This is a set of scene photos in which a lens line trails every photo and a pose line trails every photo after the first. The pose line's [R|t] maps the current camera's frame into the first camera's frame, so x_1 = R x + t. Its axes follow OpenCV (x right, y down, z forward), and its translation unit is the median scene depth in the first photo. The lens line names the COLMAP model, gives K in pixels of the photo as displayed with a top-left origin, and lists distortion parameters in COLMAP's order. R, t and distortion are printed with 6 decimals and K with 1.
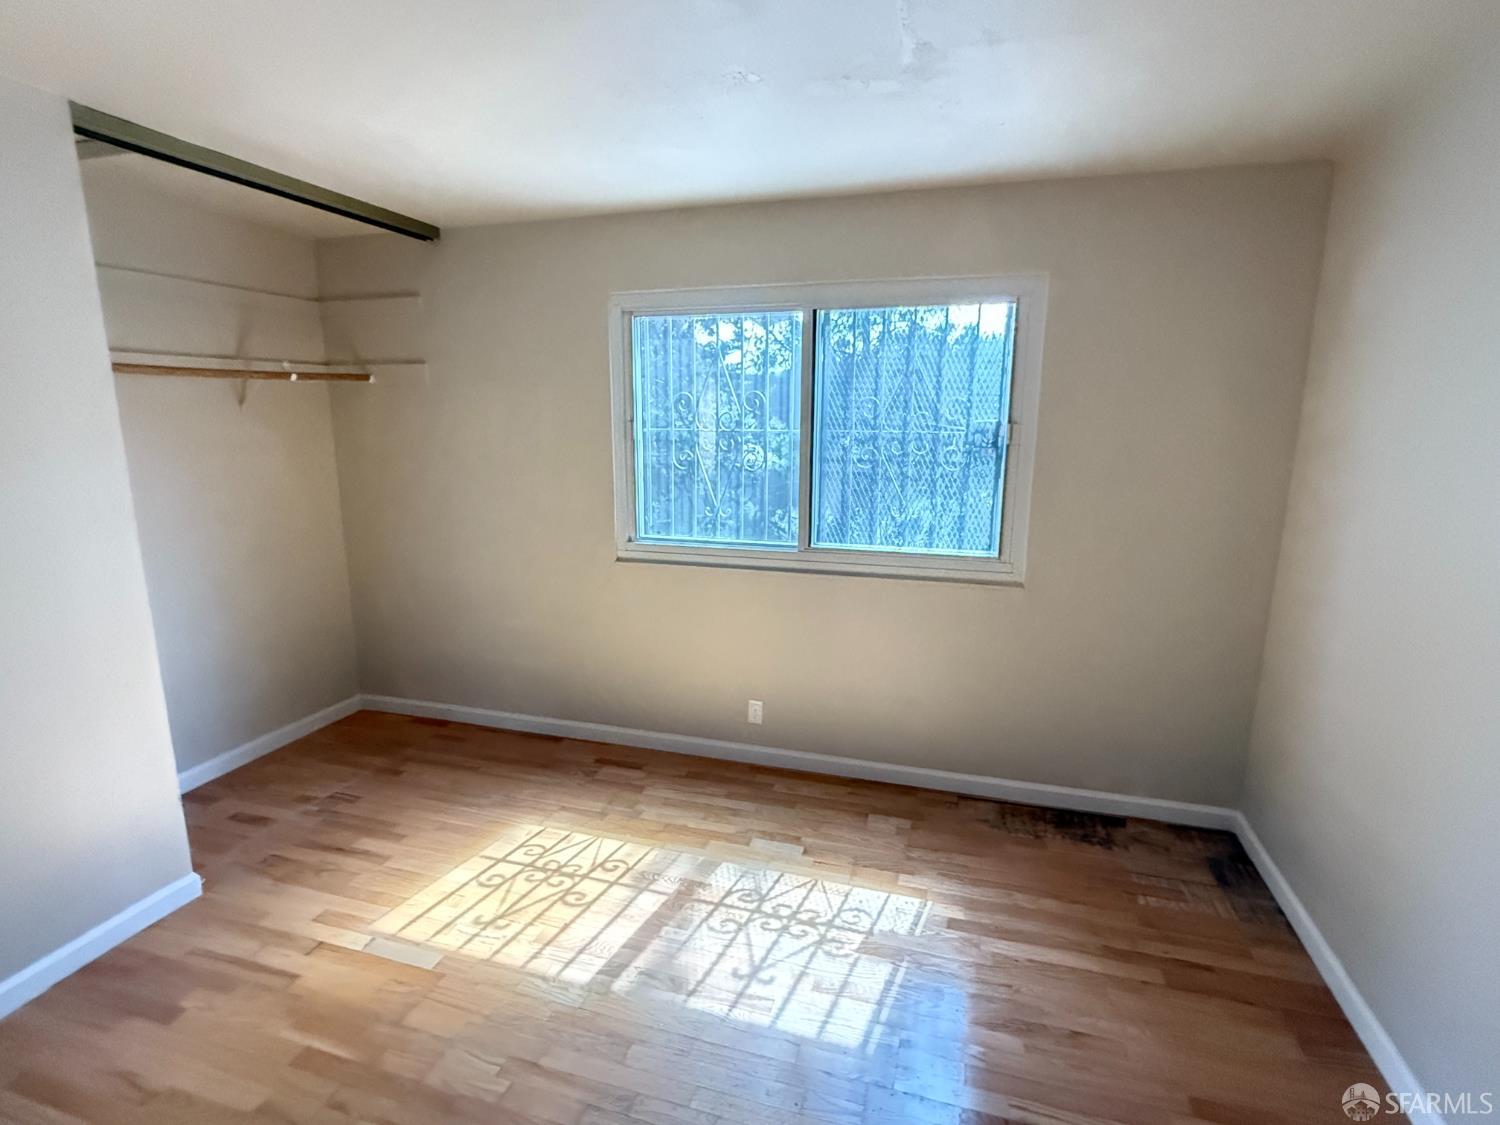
lens RADIAL K [[756.7, 0, 746.1], [0, 756.7, 560.5], [0, 0, 1]] dist [-0.001059, 0.000056]
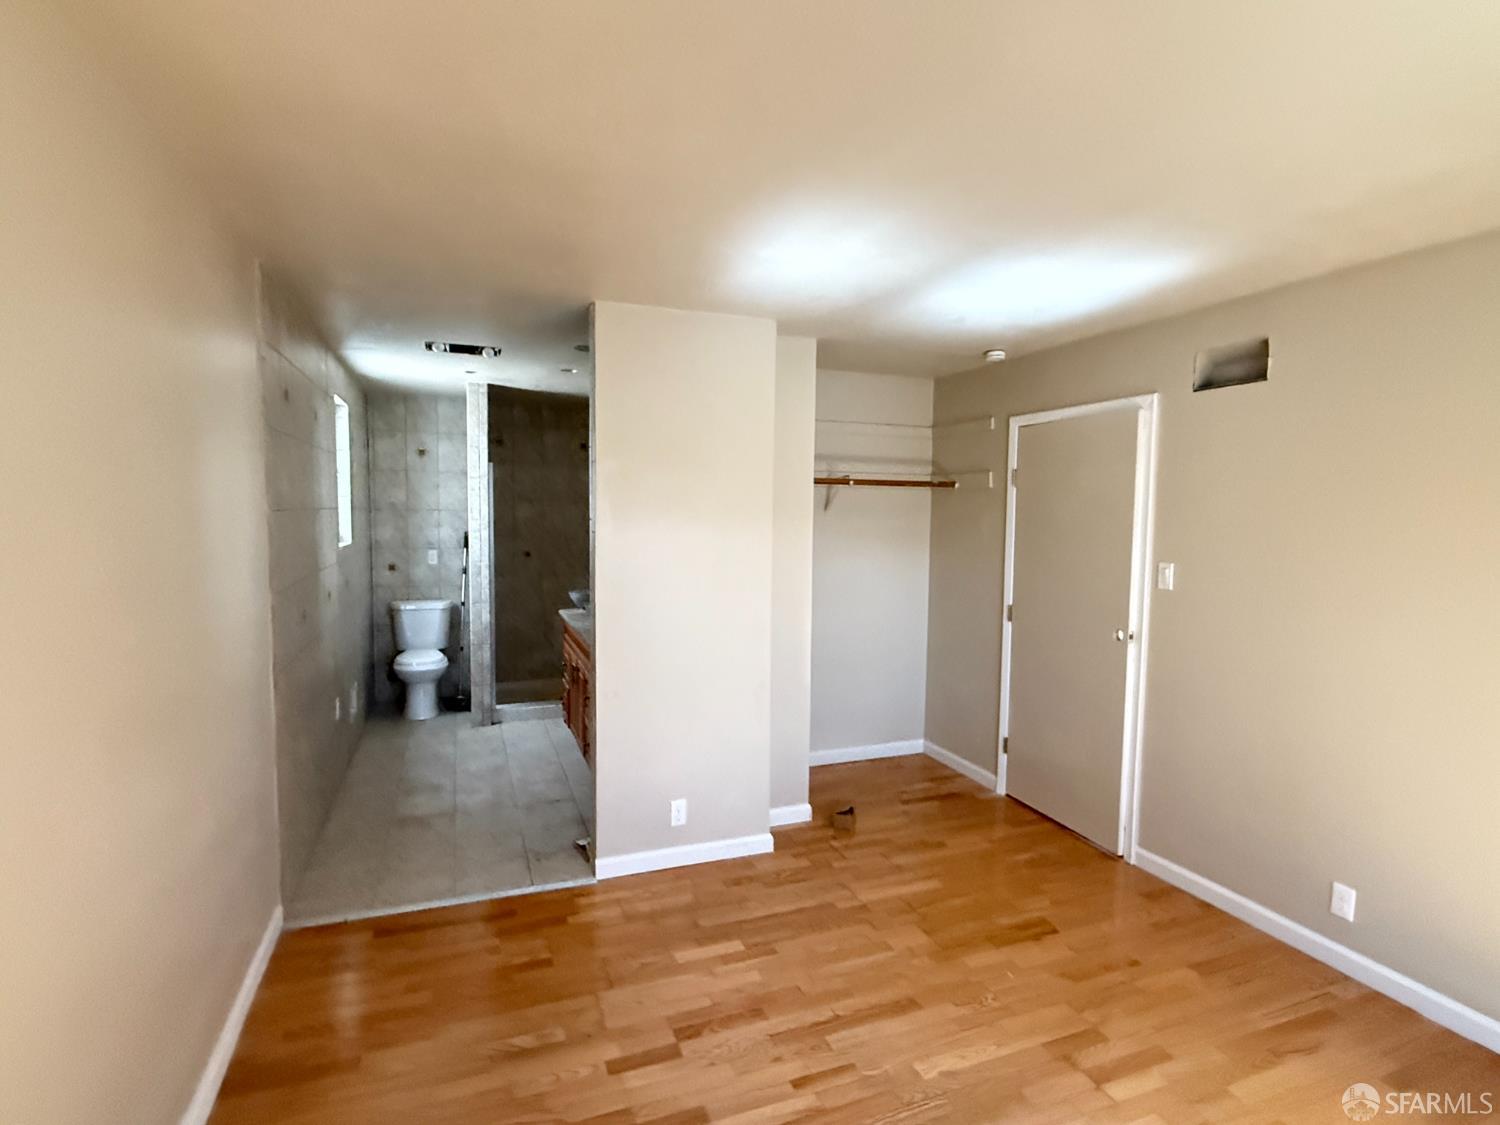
lens RADIAL K [[756.7, 0, 745.1], [0, 756.7, 561.2], [0, 0, 1]] dist [-0.001059, 0.000056]
pose [[-0.790403, 0.025107, -0.612072, 0.381824], [-0.139507, 0.965528, 0.219759, -0.129634], [0.596490, 0.259086, -0.759654, 0.739724]]
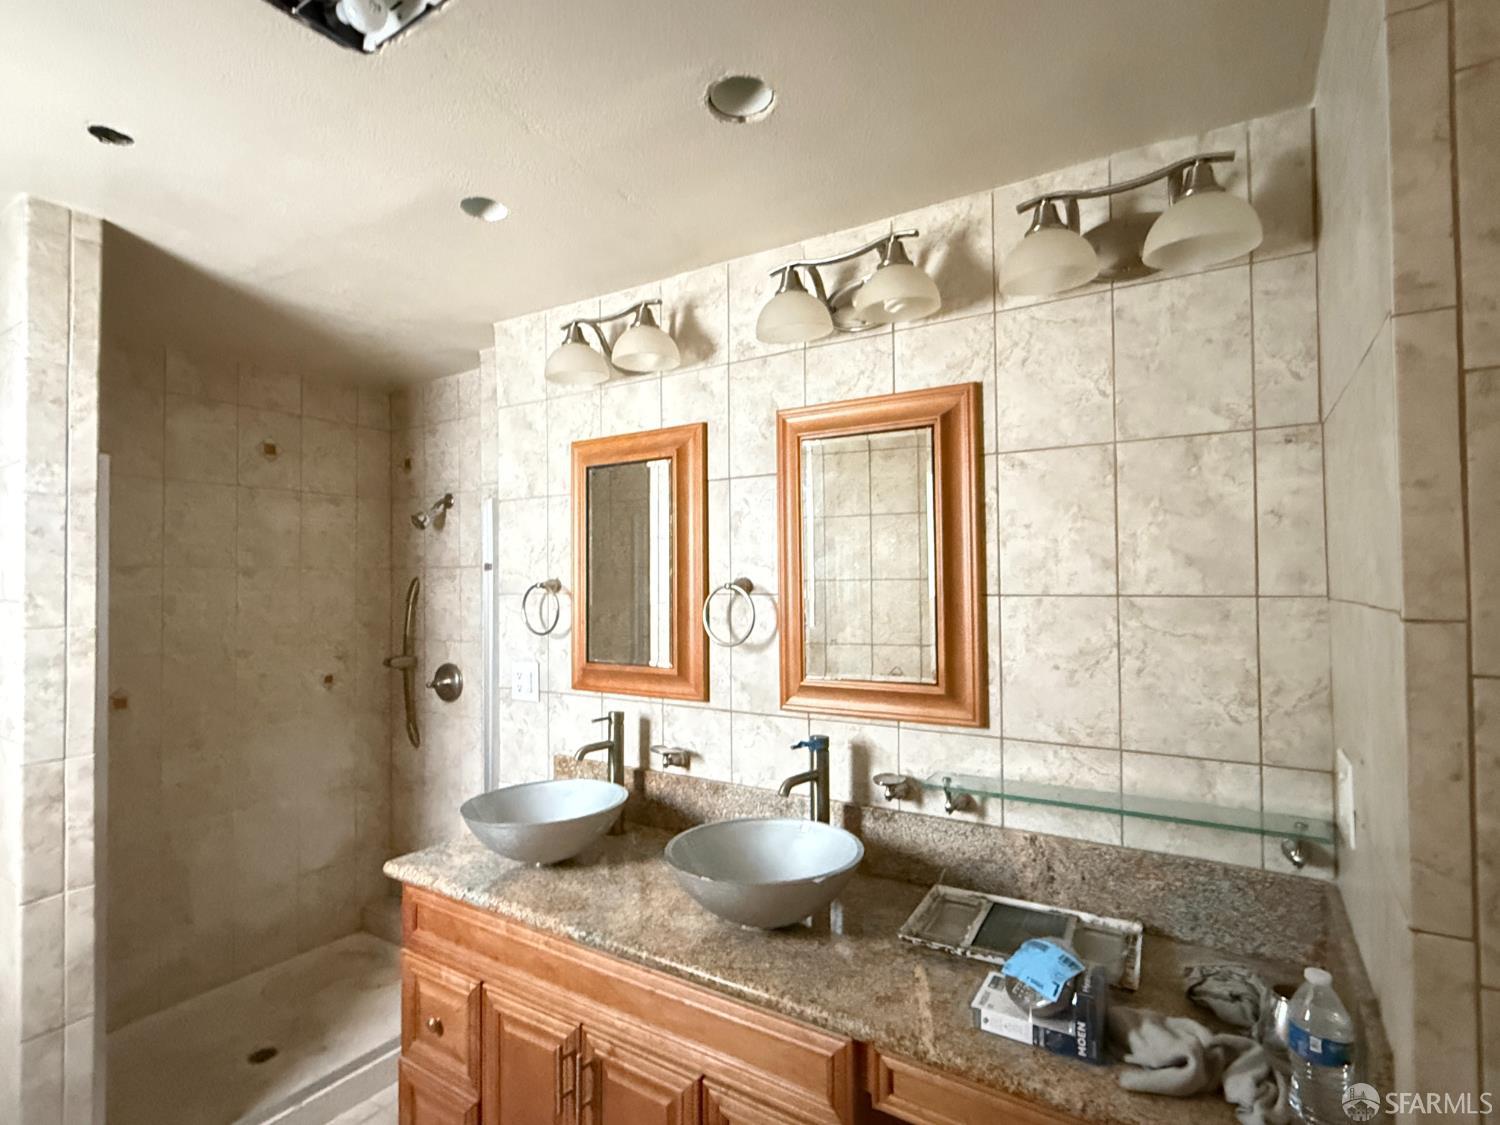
lens RADIAL K [[756.7, 0, 751.2], [0, 756.7, 566.7], [0, 0, 1]] dist [-0.001059, 0.000056]
pose [[-0.271868, -0.019793, -0.962131, 0.186132], [-0.185137, 0.982188, 0.032108, 0.100738], [0.944358, 0.186855, -0.270690, -0.403556]]
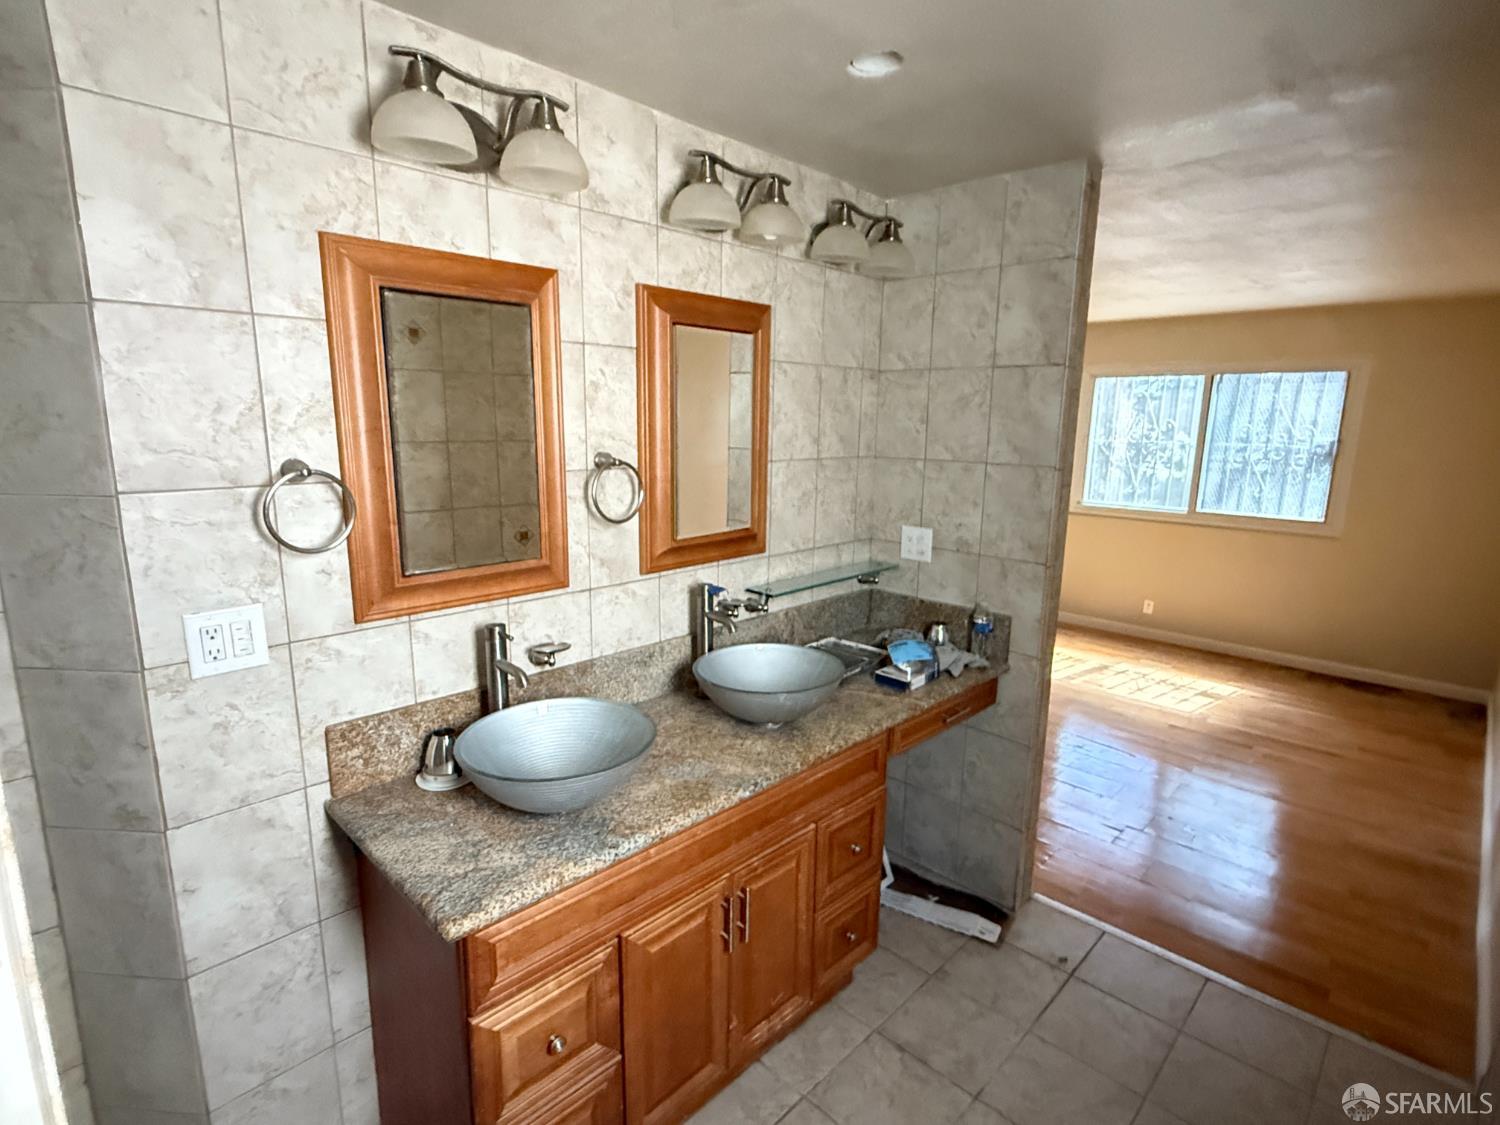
lens RADIAL K [[756.7, 0, 746.2], [0, 756.7, 567.2], [0, 0, 1]] dist [-0.001059, 0.000056]
pose [[0.885473, 0.100036, -0.453795, -0.029301], [-0.103580, 0.994474, 0.017112, 0.201605], [0.452999, 0.031852, 0.890942, -1.072955]]
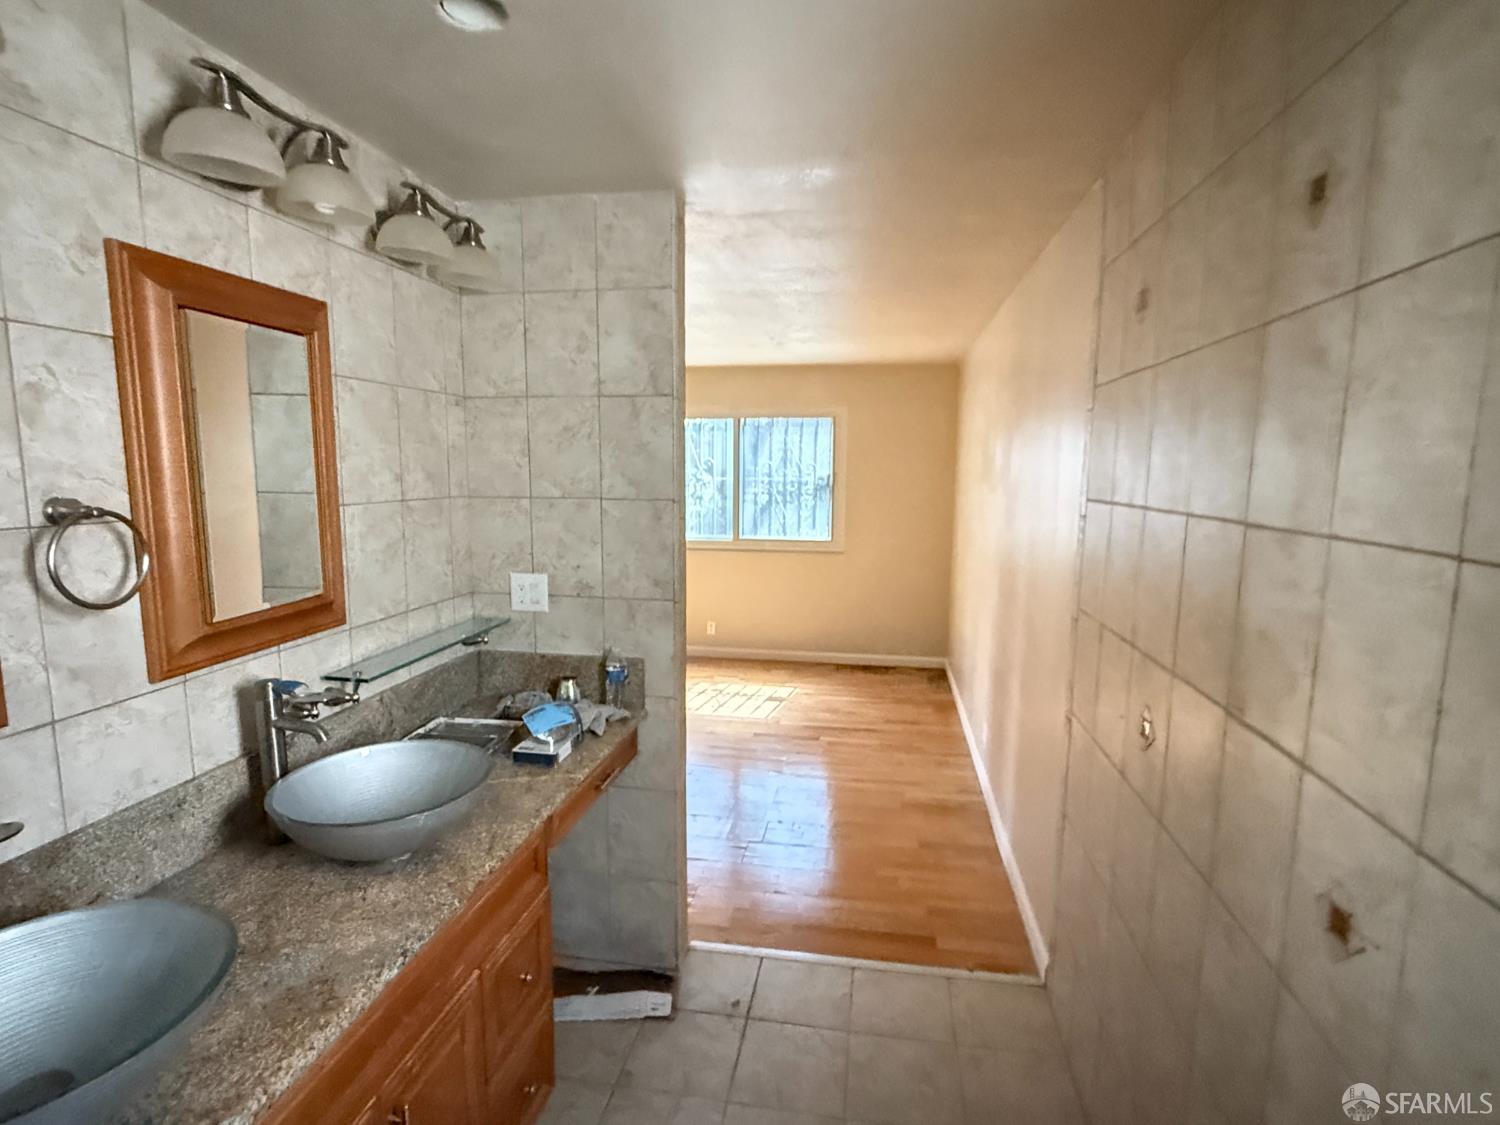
lens RADIAL K [[756.7, 0, 751.7], [0, 756.7, 565.4], [0, 0, 1]] dist [-0.001059, 0.000056]
pose [[0.992973, -0.013400, 0.117576, -0.120756], [0.021367, 0.997540, -0.066766, 0.198144], [-0.116392, 0.068810, 0.990817, -0.996263]]
